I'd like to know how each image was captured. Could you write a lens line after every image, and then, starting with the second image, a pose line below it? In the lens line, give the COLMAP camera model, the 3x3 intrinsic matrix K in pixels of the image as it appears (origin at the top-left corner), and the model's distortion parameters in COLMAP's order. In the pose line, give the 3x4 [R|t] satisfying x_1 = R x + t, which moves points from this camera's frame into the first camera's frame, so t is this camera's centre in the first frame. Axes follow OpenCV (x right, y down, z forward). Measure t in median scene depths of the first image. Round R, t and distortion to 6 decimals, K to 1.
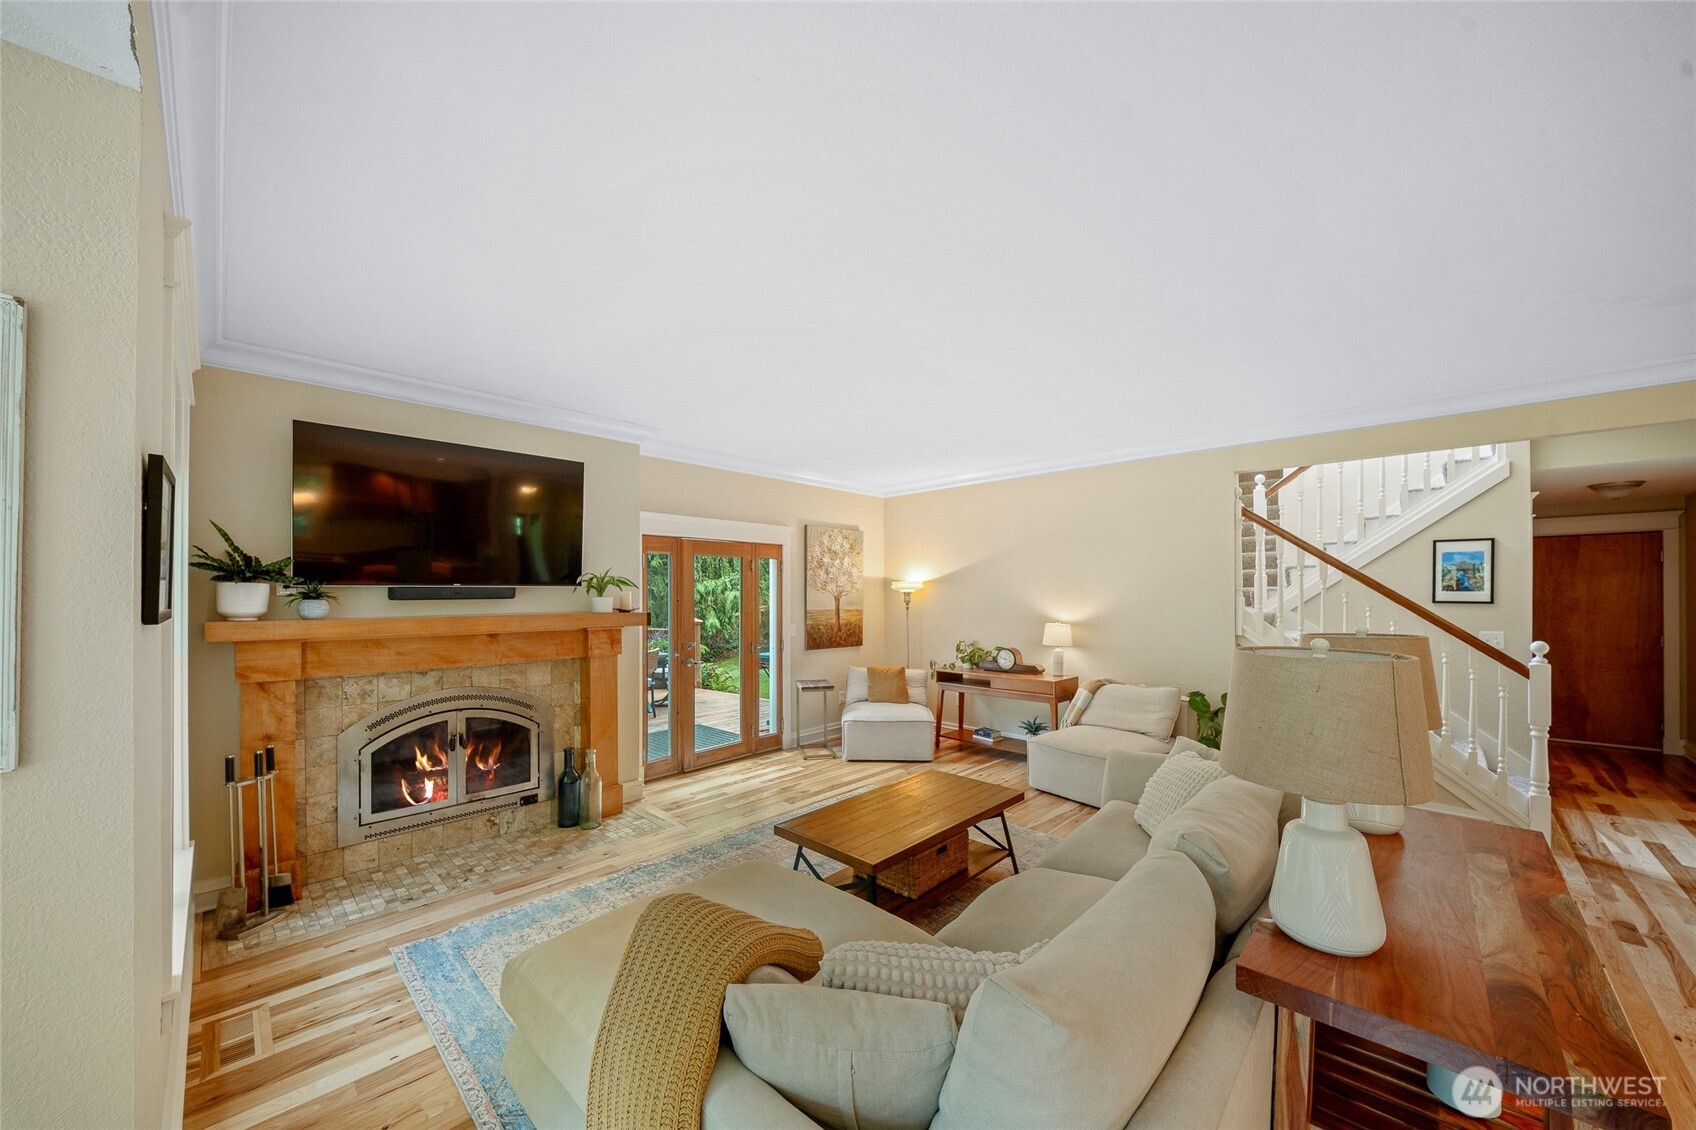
lens RADIAL K [[607.8, 0, 847.1], [0, 607.8, 587.8], [0, 0, 1]] dist [0.002226, -0.002876]
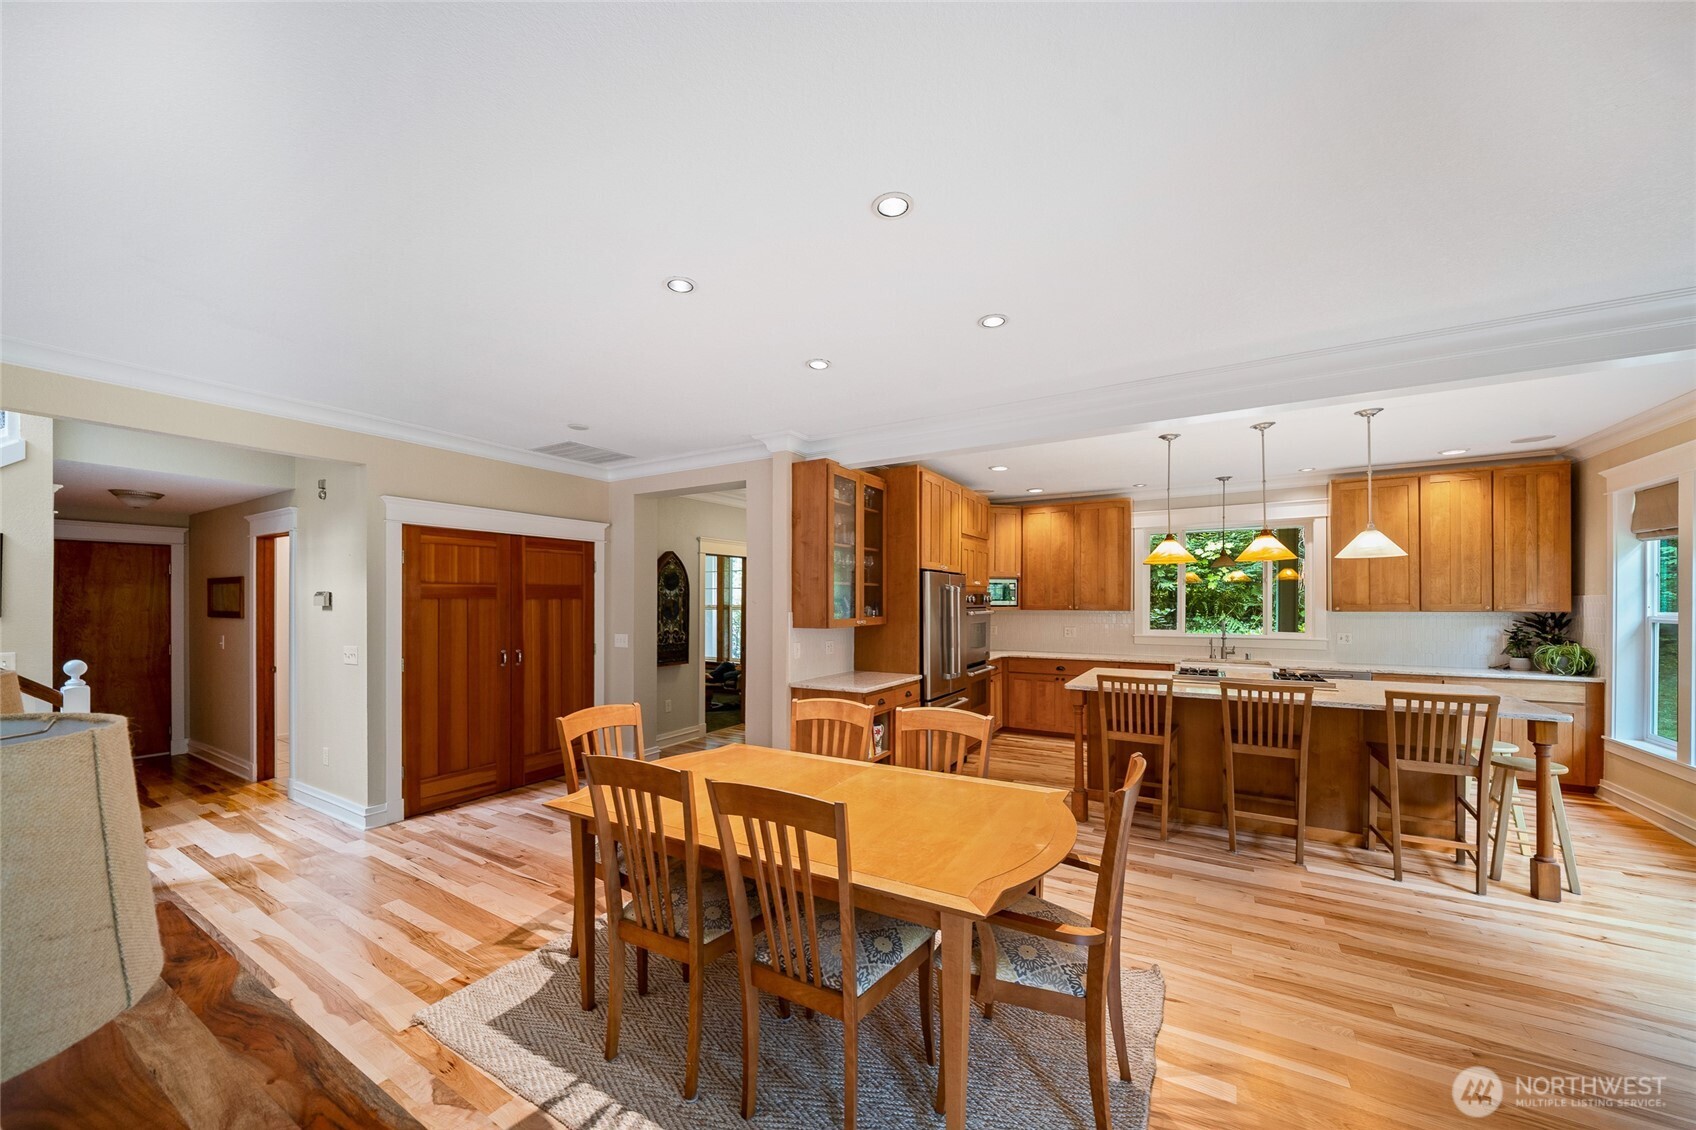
lens RADIAL K [[607.8, 0, 835.7], [0, 607.8, 604.6], [0, 0, 1]] dist [0.002226, -0.002876]
pose [[-0.220920, -0.000196, 0.975292, 0.057182], [-0.006816, 0.999976, -0.001343, 0.002963], [-0.975268, -0.006944, -0.220916, 0.104863]]
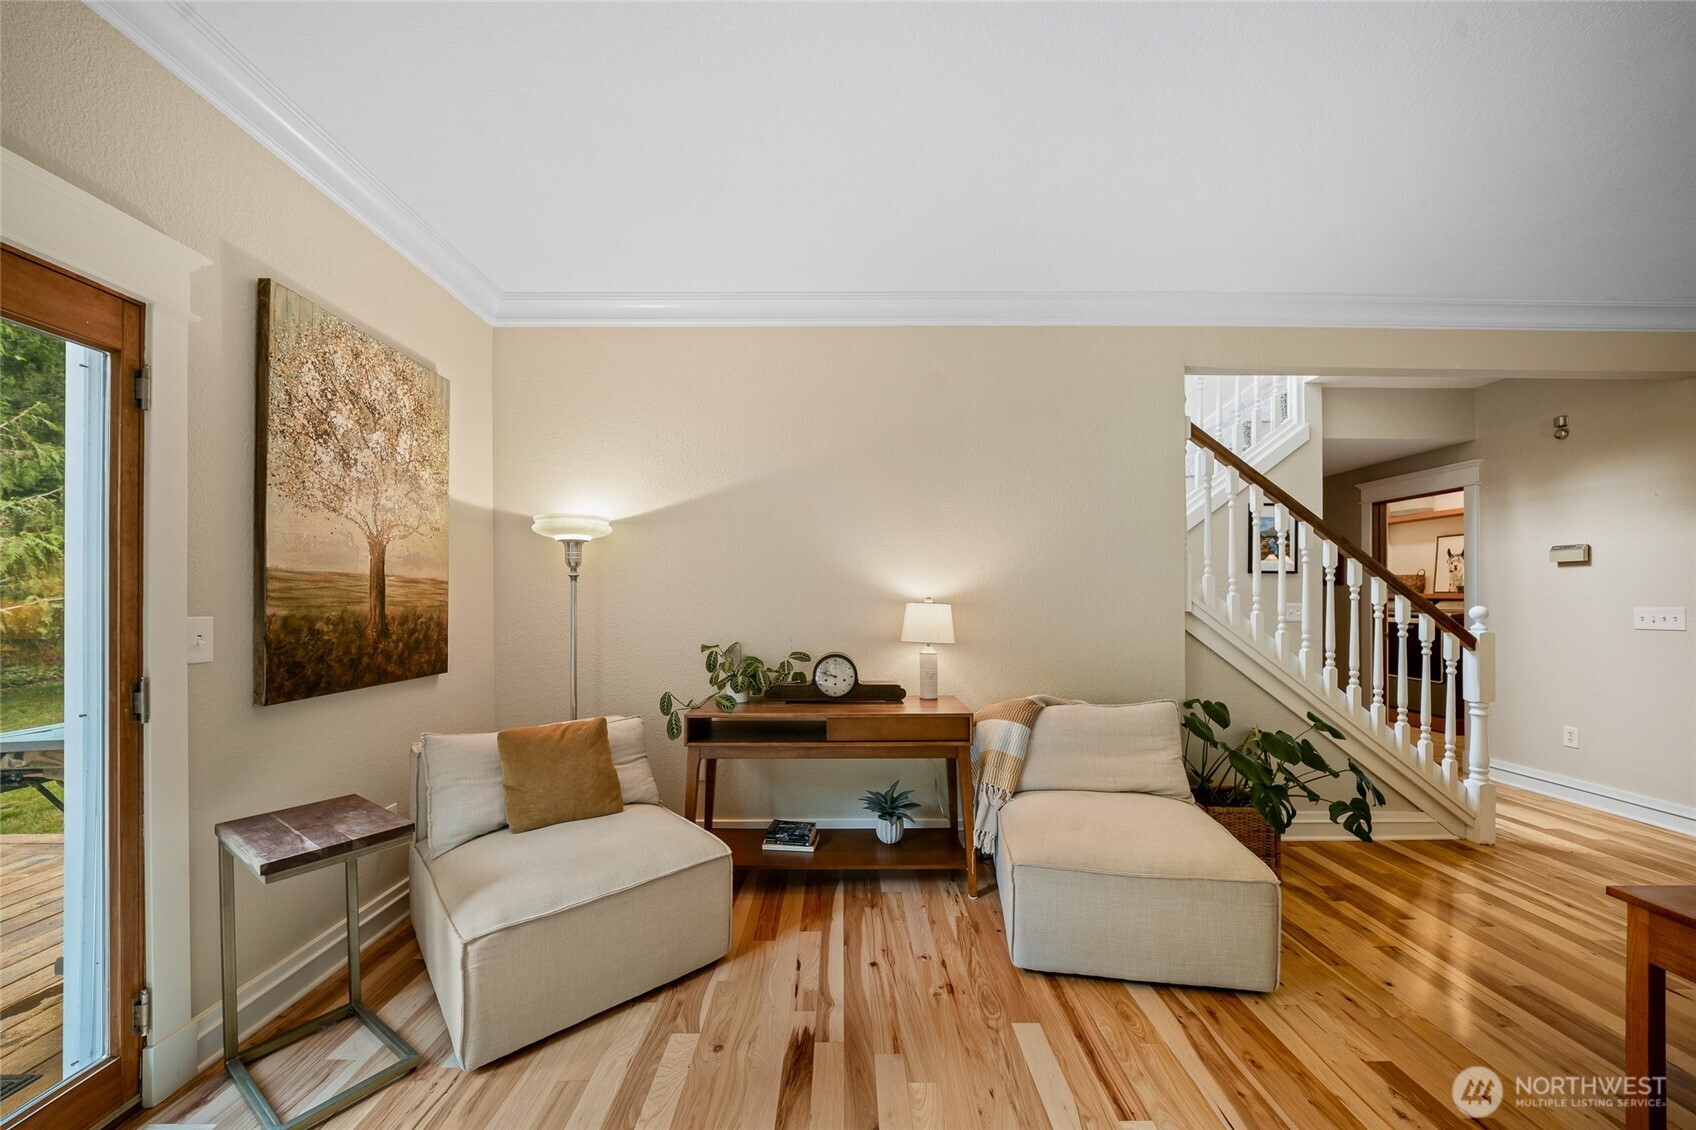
lens RADIAL K [[607.8, 0, 841.8], [0, 607.8, 595.8], [0, 0, 1]] dist [0.002226, -0.002876]
pose [[0.717413, 0.003733, 0.696639, -0.075778], [-0.009178, 0.999950, 0.004093, 0.049191], [-0.696588, -0.009330, 0.717411, 0.633838]]
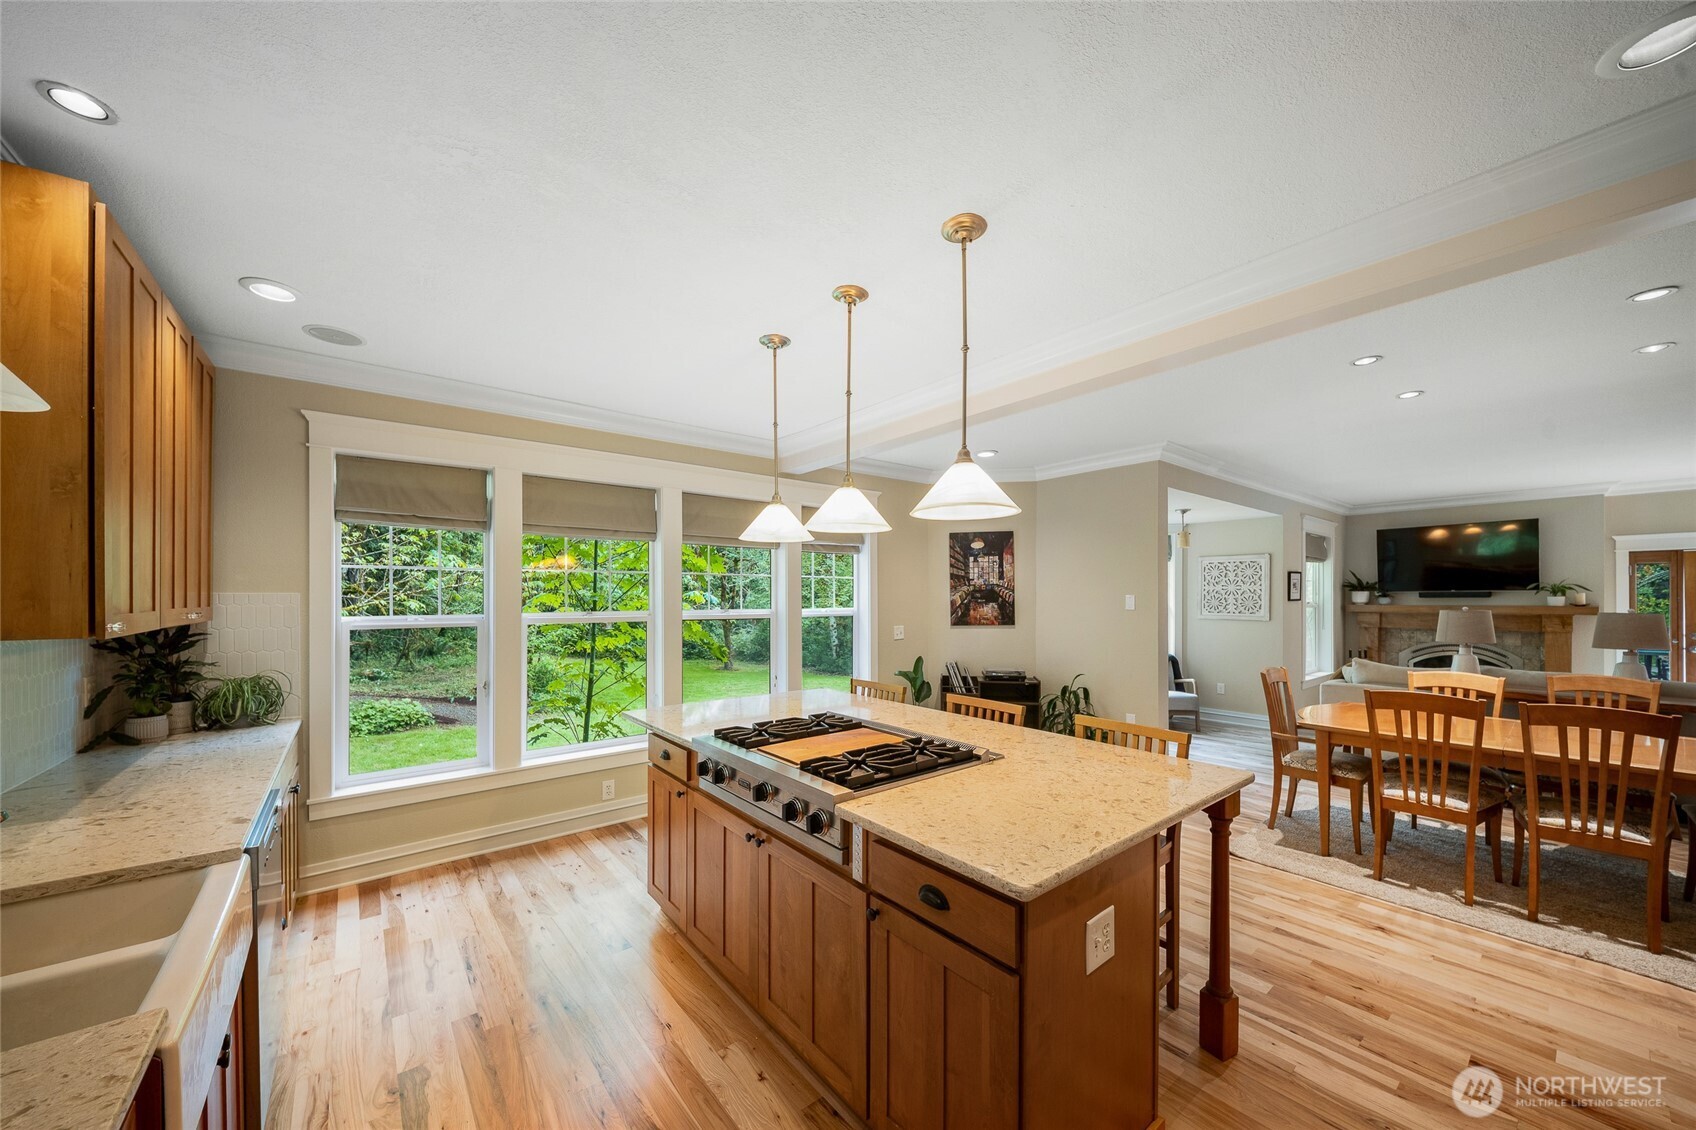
lens RADIAL K [[607.8, 0, 840.3], [0, 607.8, 601.3], [0, 0, 1]] dist [0.002226, -0.002876]
pose [[-0.134028, 0.009754, -0.990930, 1.091203], [0.012936, 0.999884, 0.008093, -0.008050], [0.990893, -0.011734, -0.134138, -0.521903]]
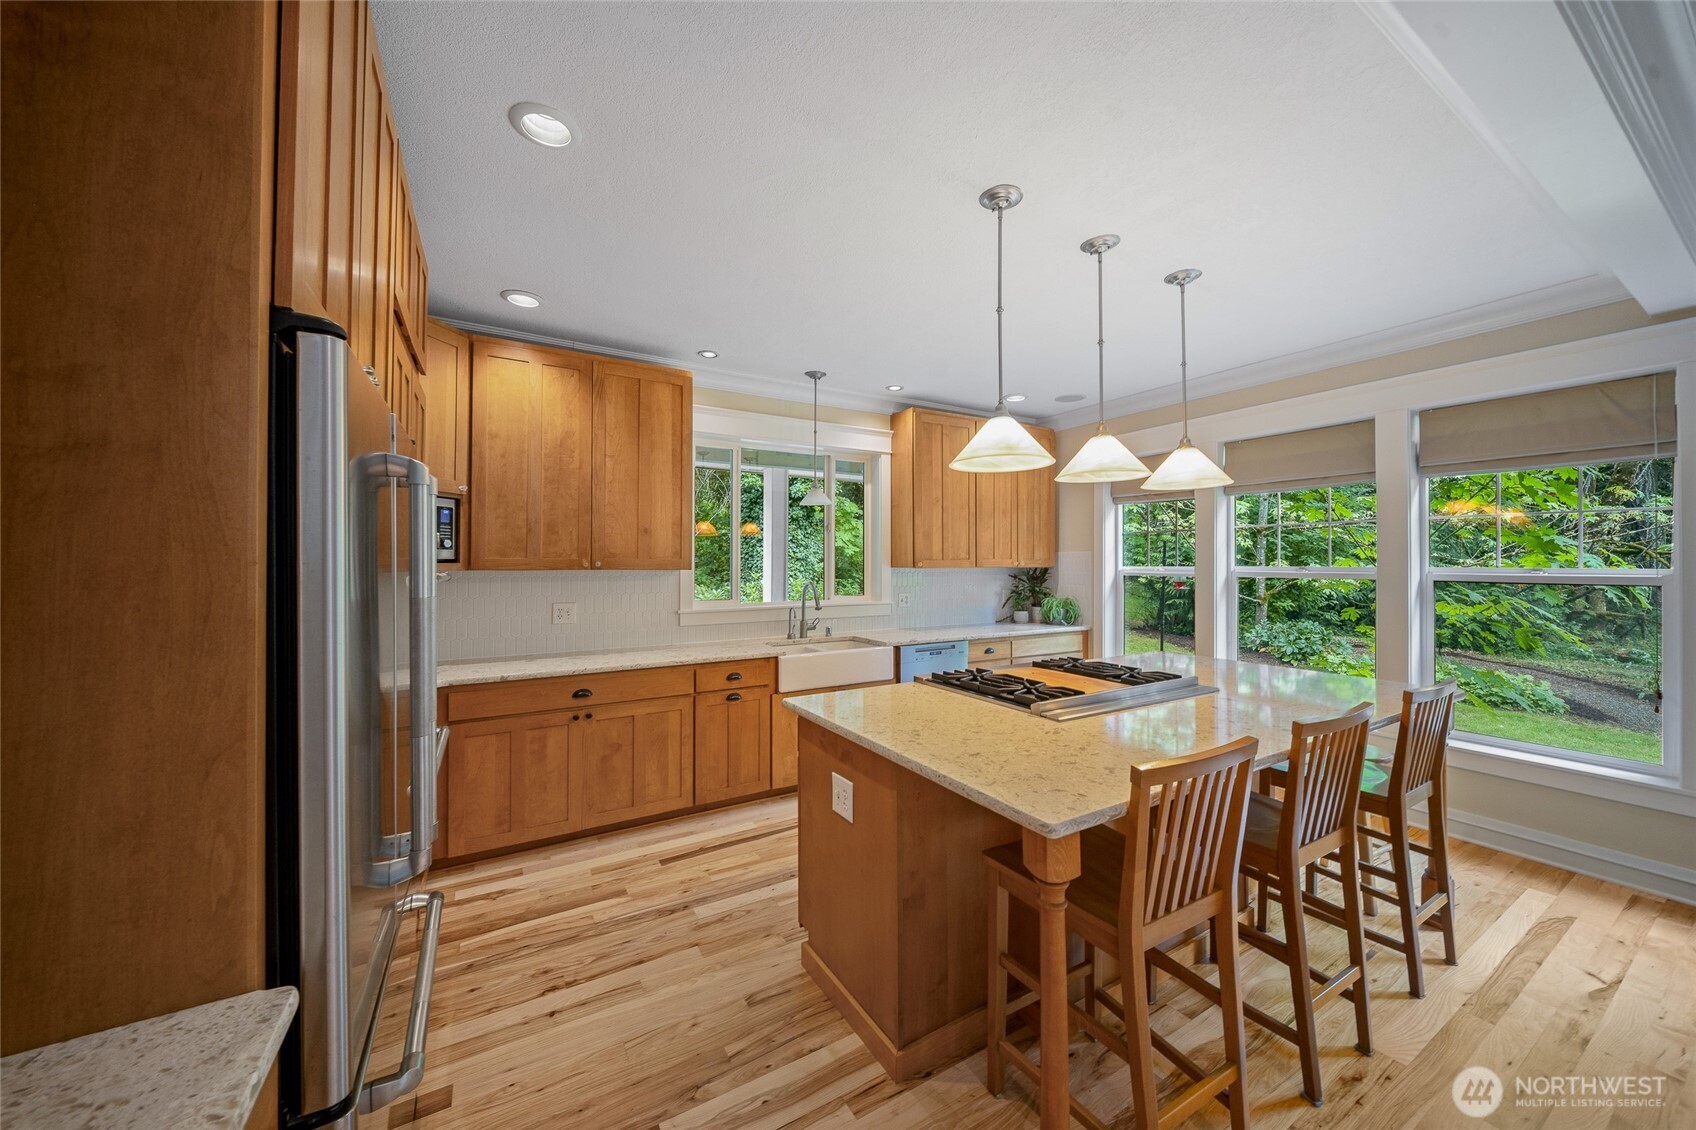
lens RADIAL K [[607.8, 0, 853.7], [0, 607.8, 557.6], [0, 0, 1]] dist [0.002226, -0.002876]
pose [[-0.966090, 0.005665, 0.258145, 0.721790], [0.000950, 0.999830, -0.018388, 0.008539], [-0.258205, -0.017520, -0.965931, -0.107358]]
